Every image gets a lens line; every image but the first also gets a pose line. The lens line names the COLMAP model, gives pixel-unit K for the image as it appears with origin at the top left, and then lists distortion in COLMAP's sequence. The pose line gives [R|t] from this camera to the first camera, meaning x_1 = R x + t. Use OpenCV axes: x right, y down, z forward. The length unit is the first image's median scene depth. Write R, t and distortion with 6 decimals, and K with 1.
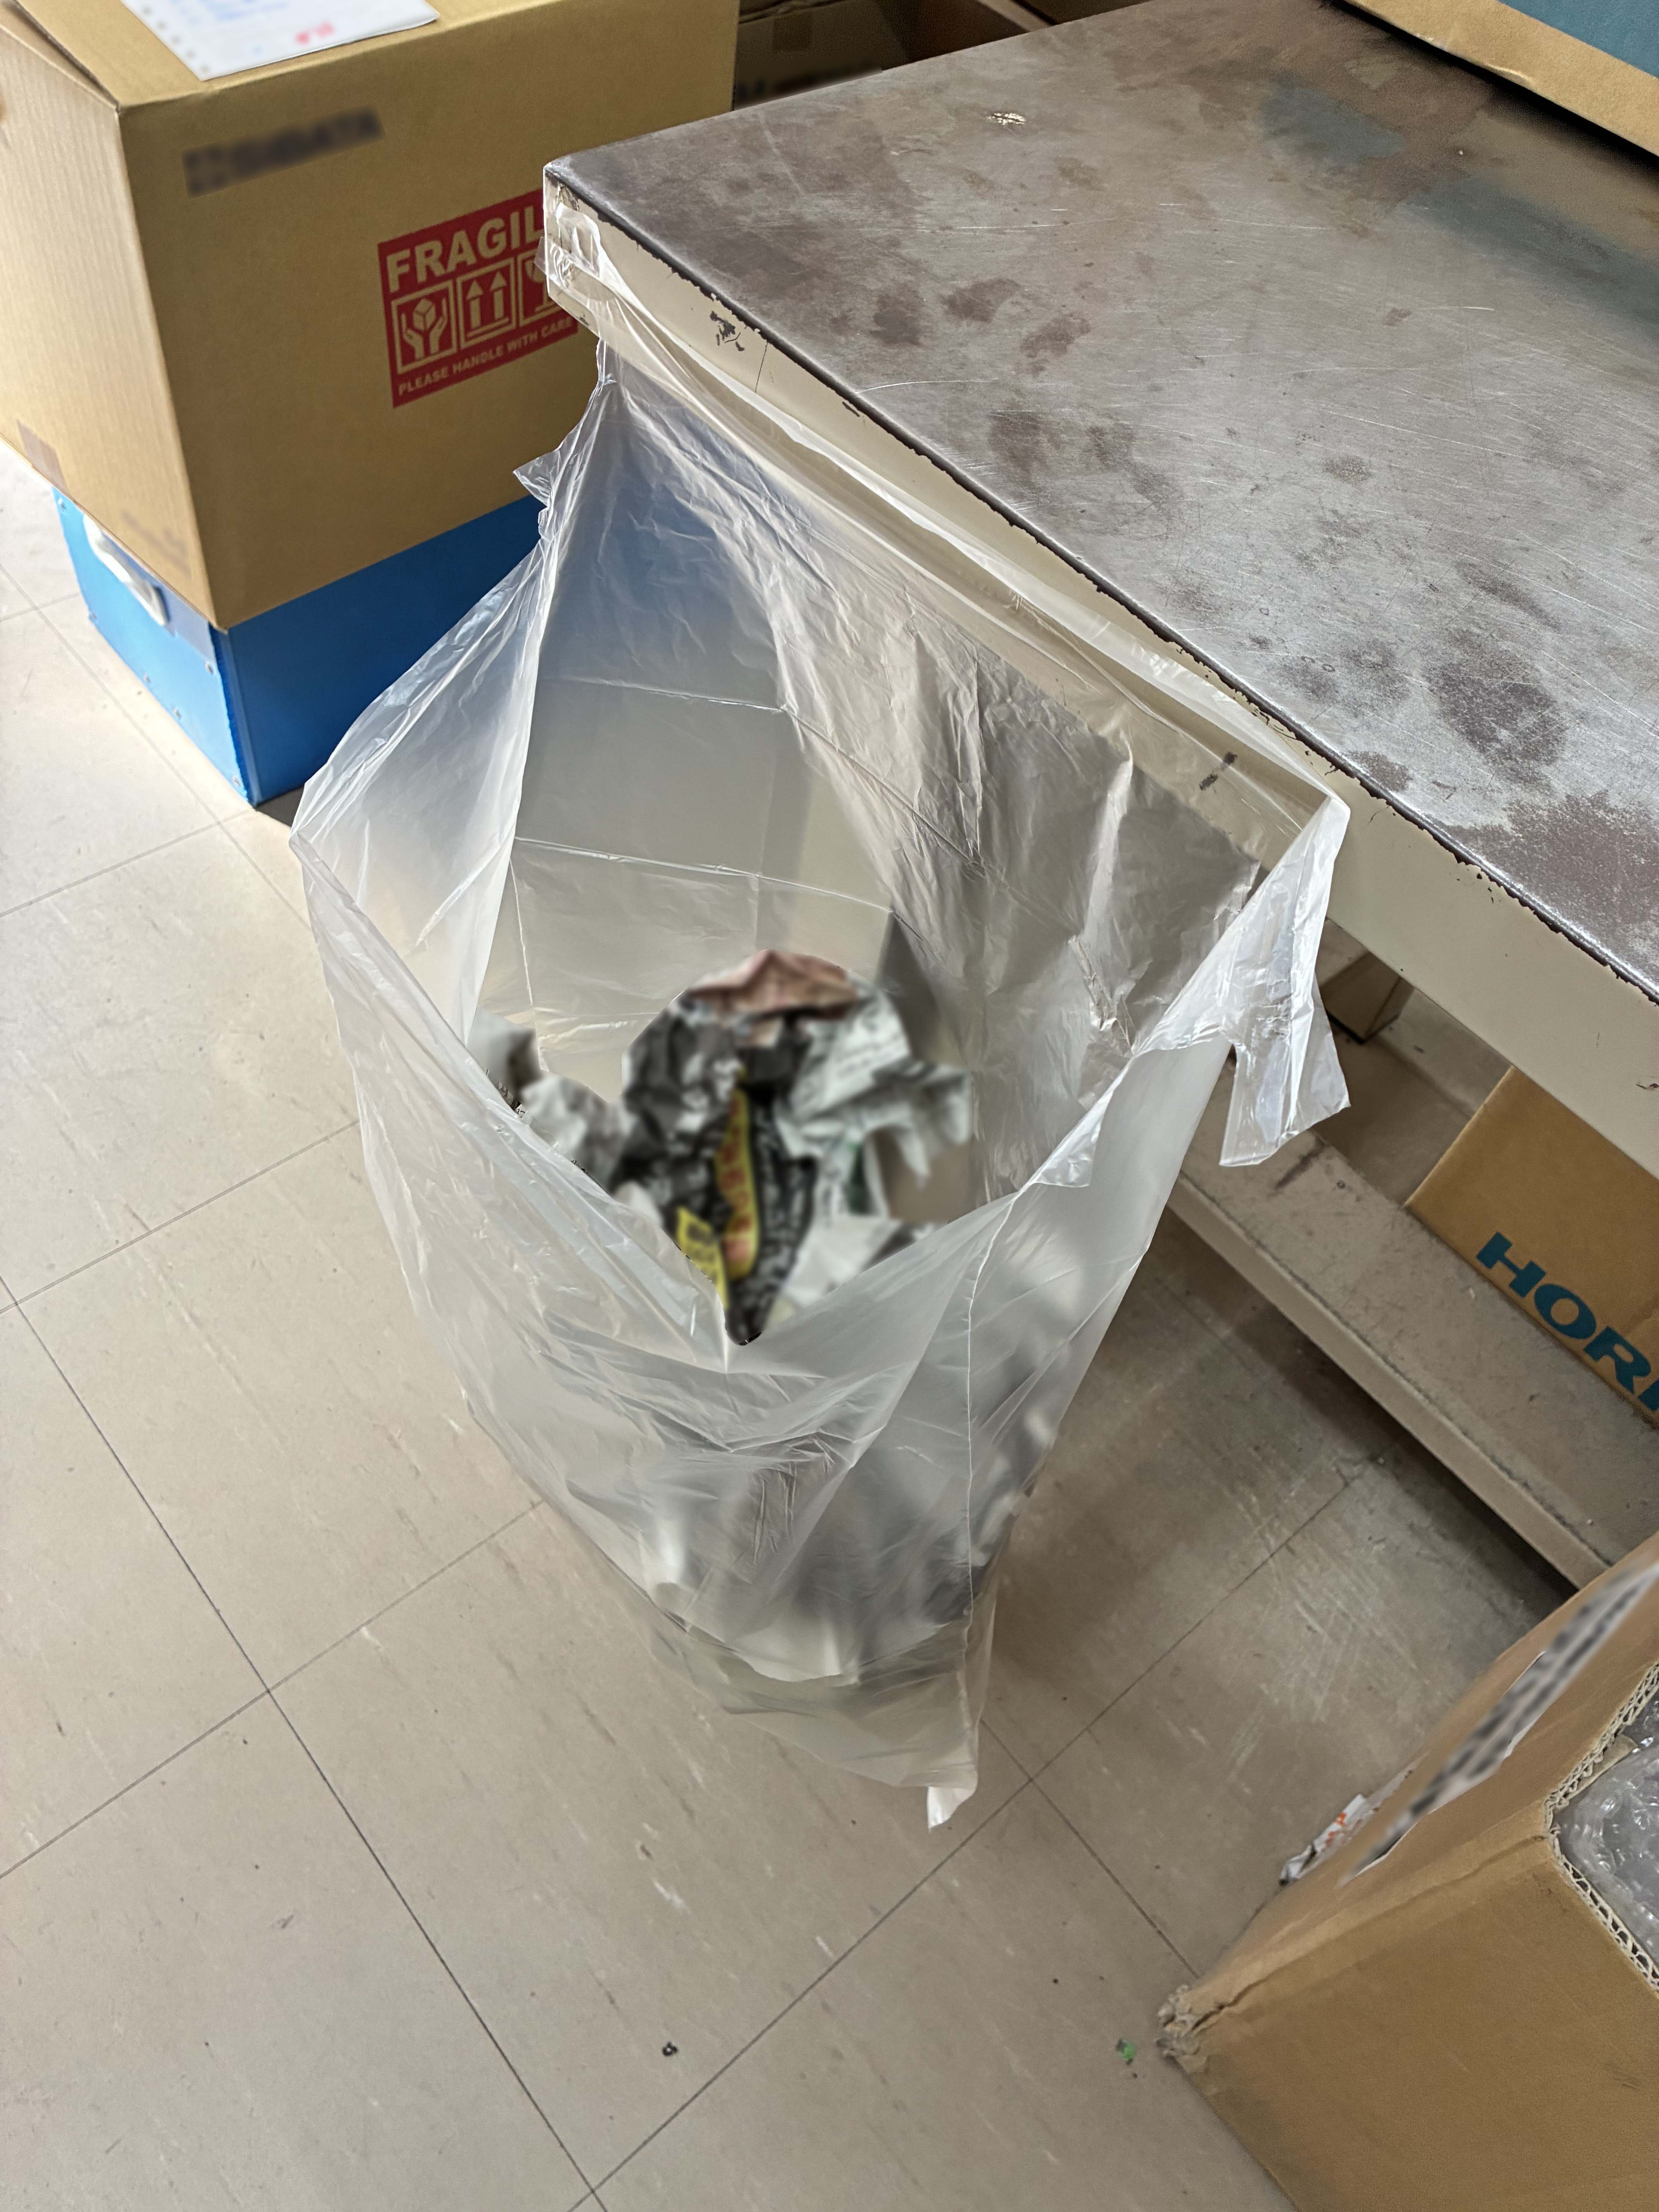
lens RADIAL K [[1657.6, 0, 816.6], [0, 1657.6, 1102.3], [0, 0, 1]] dist [0.054610, -0.094980]
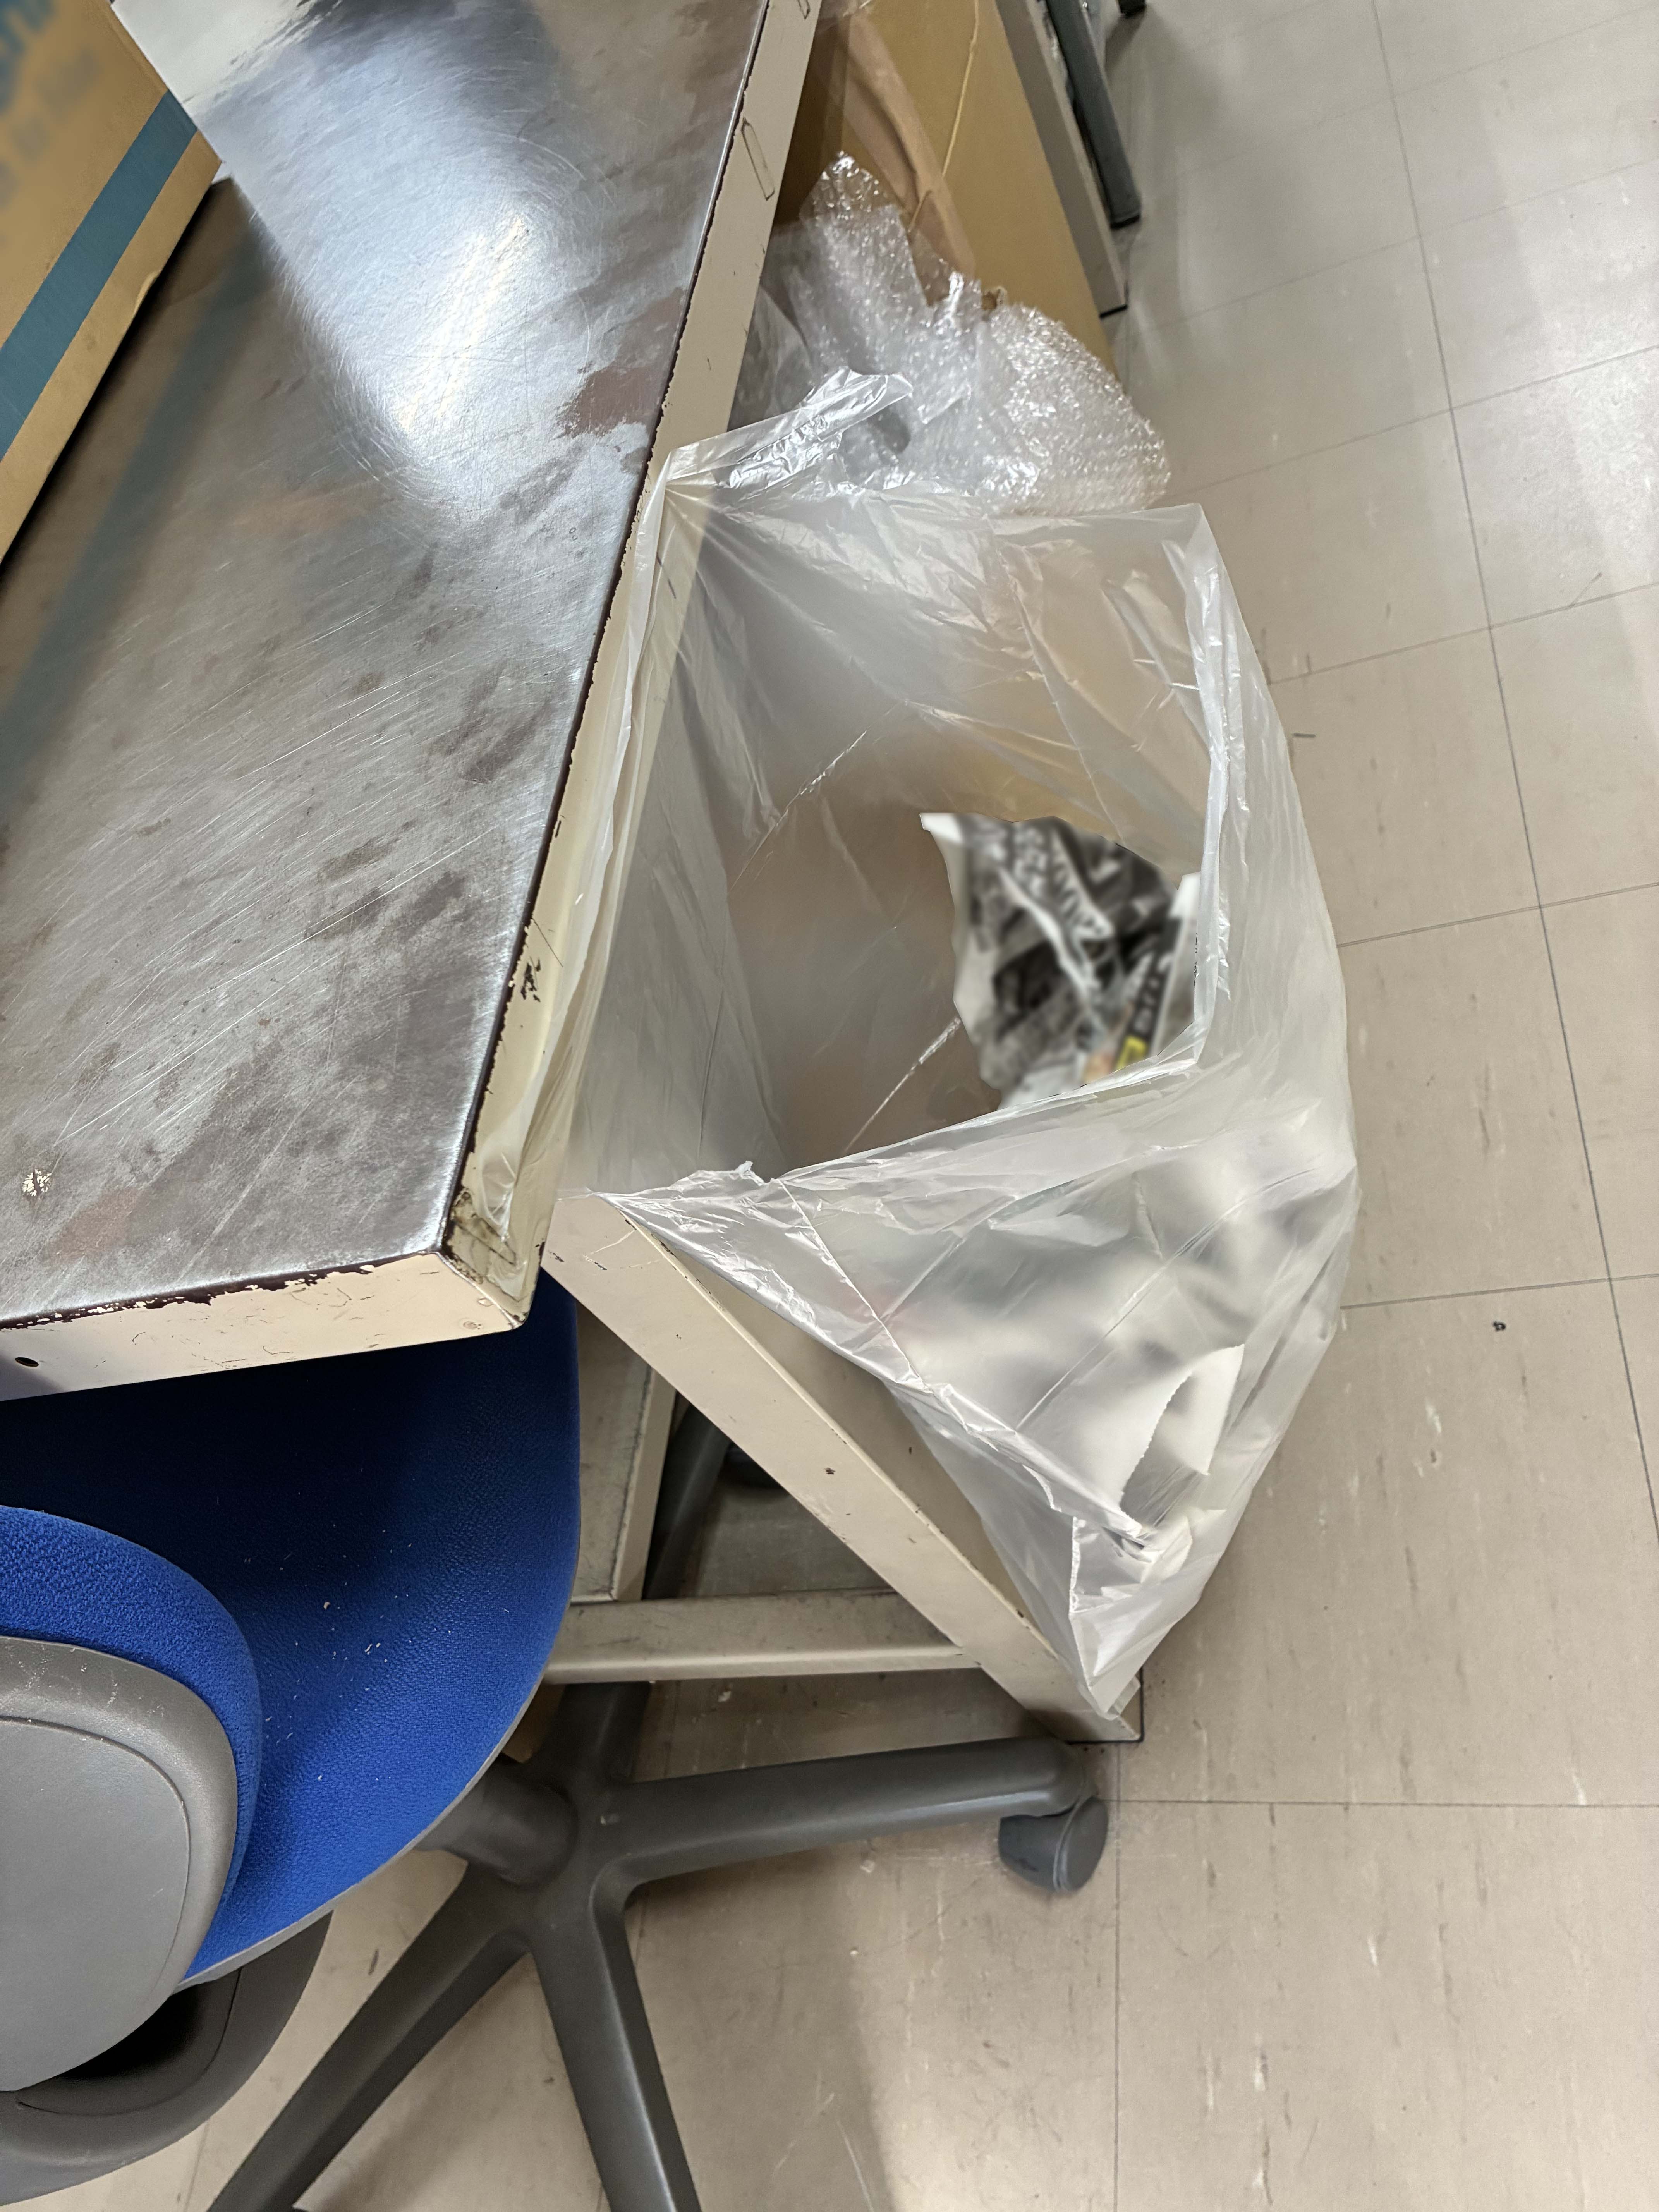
lens RADIAL K [[1648.1, 0, 806.0], [0, 1648.1, 1105.9], [0, 0, 1]] dist [0.048471, -0.103027]
pose [[-0.659555, -0.467494, 0.588588, -0.744840], [0.742881, -0.286123, 0.605195, -0.933826], [-0.114516, 0.836411, 0.536007, 0.535762]]
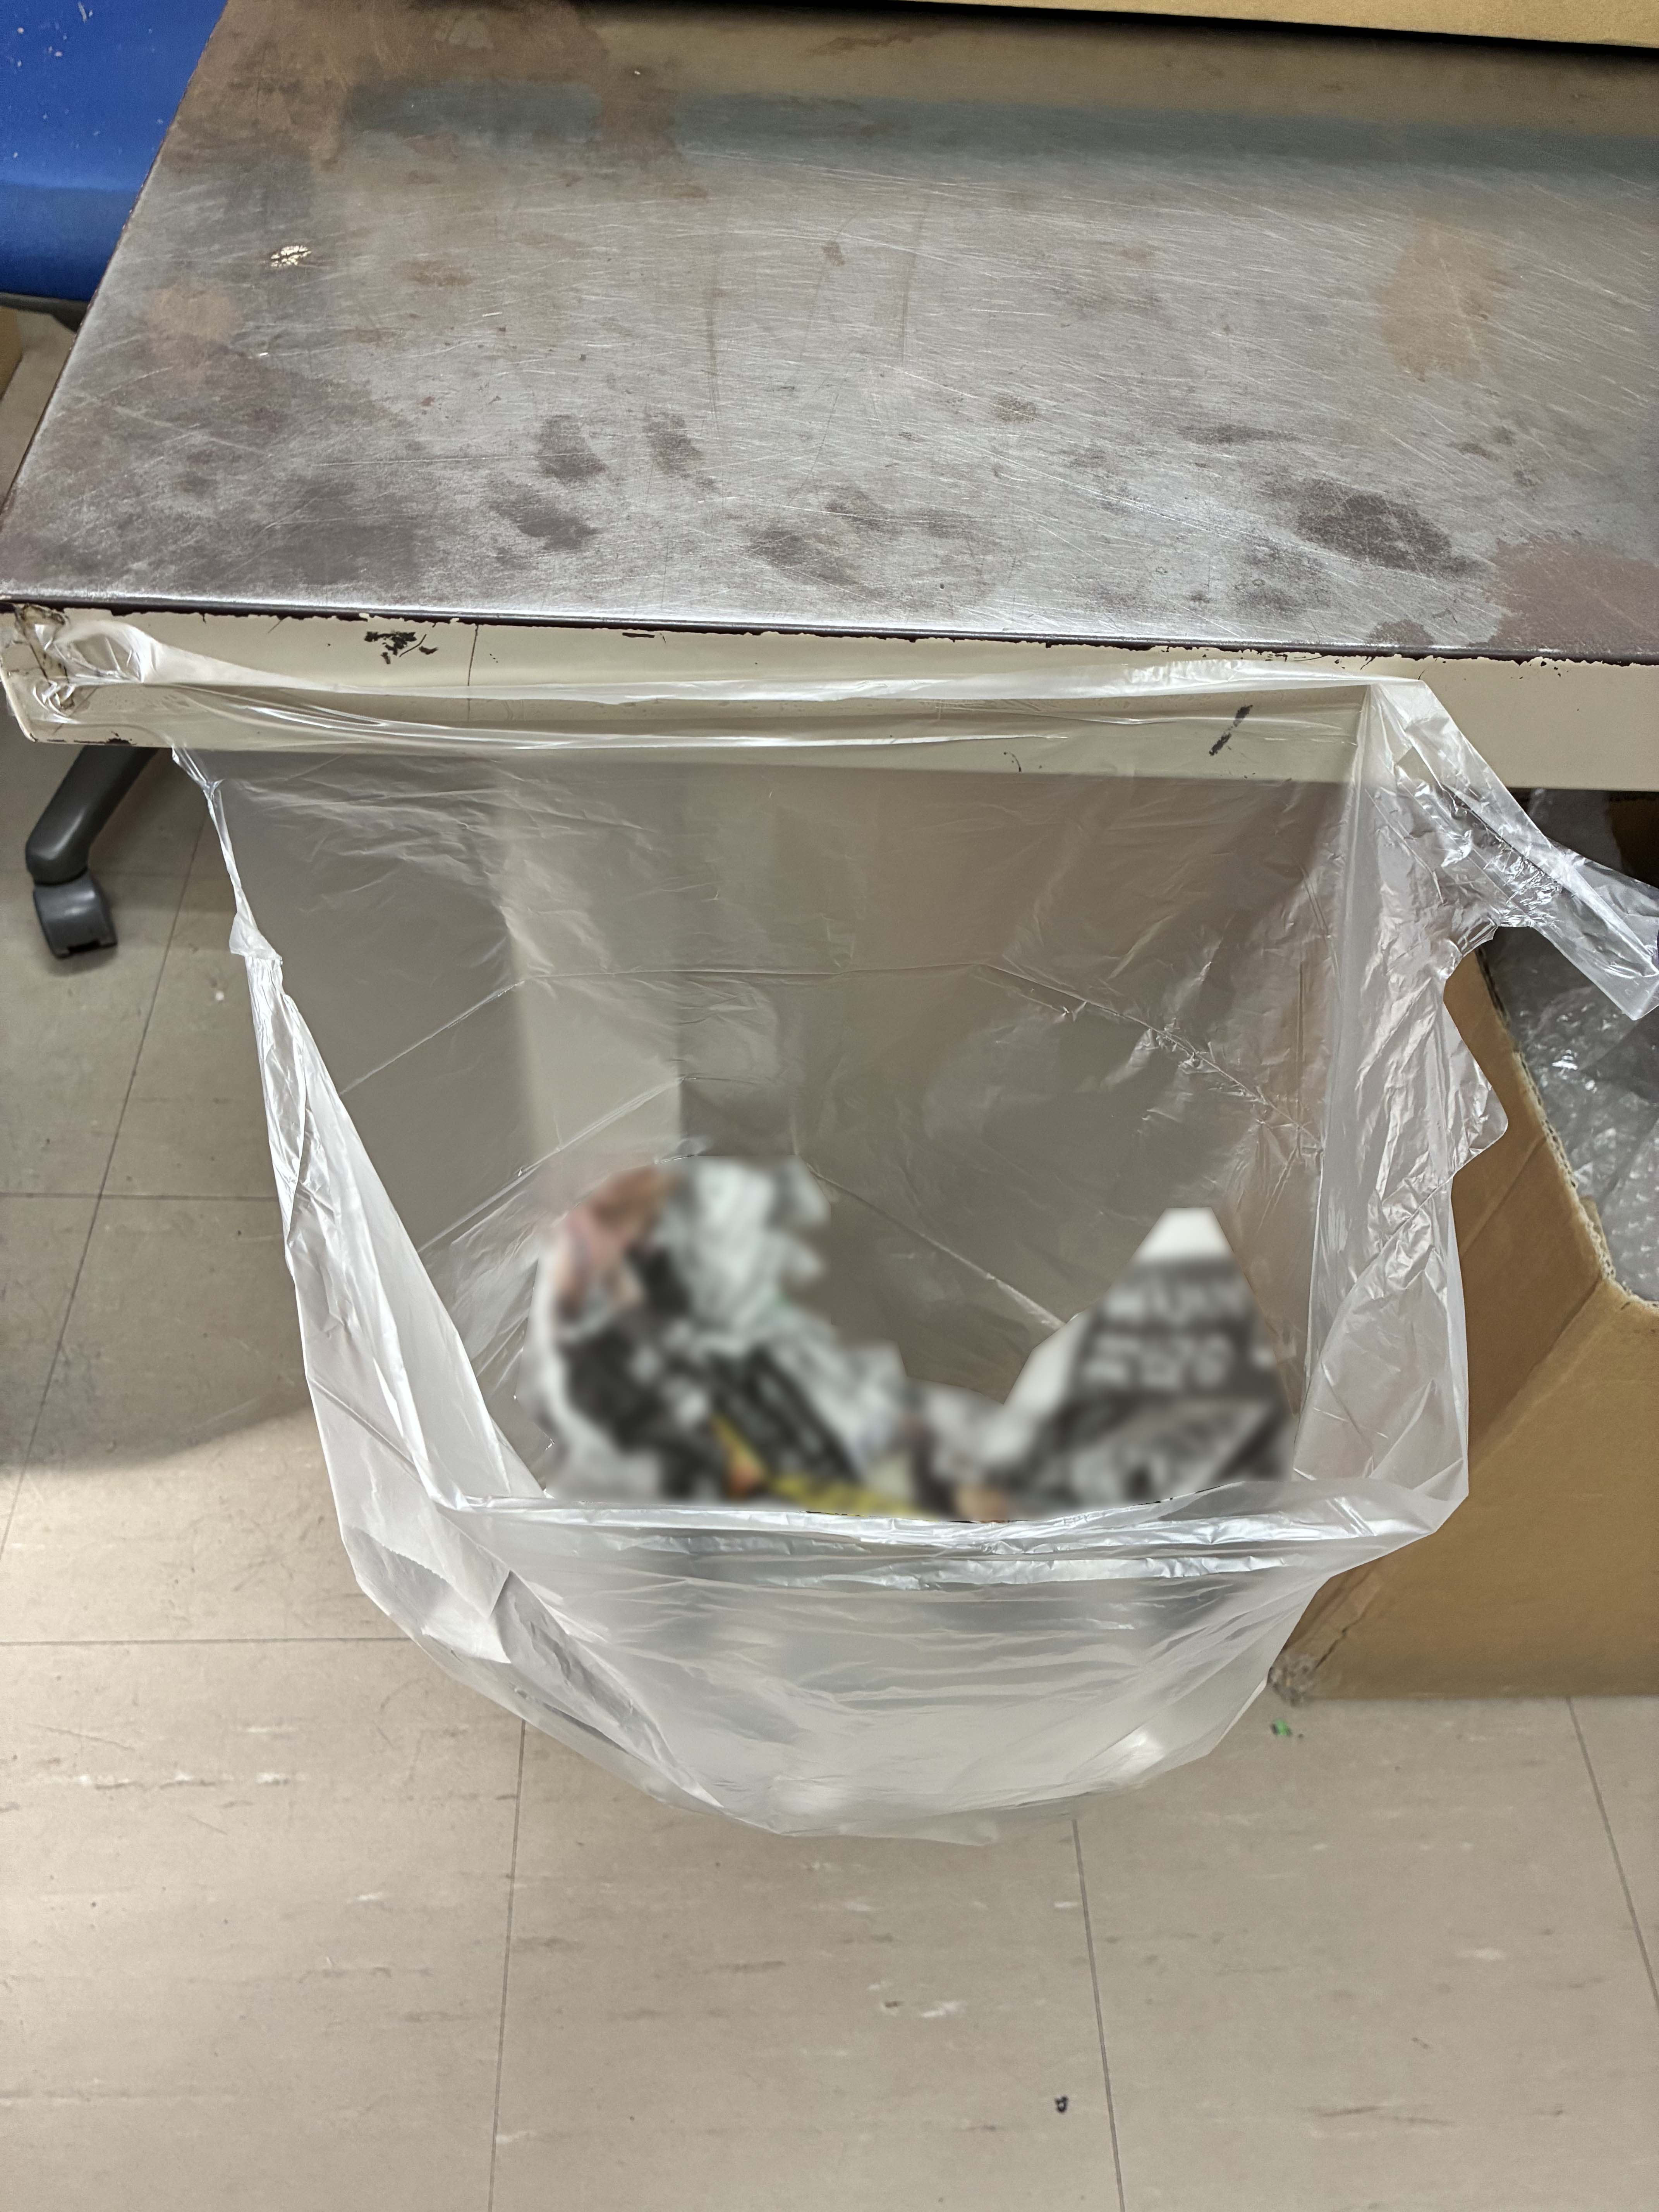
lens RADIAL K [[1657.6, 0, 816.6], [0, 1657.6, 1102.3], [0, 0, 1]] dist [0.054610, -0.094980]
pose [[0.622266, -0.655264, 0.428270, -0.406321], [0.628082, 0.744465, 0.226462, -0.355020], [-0.467224, 0.128069, 0.874814, 0.252908]]
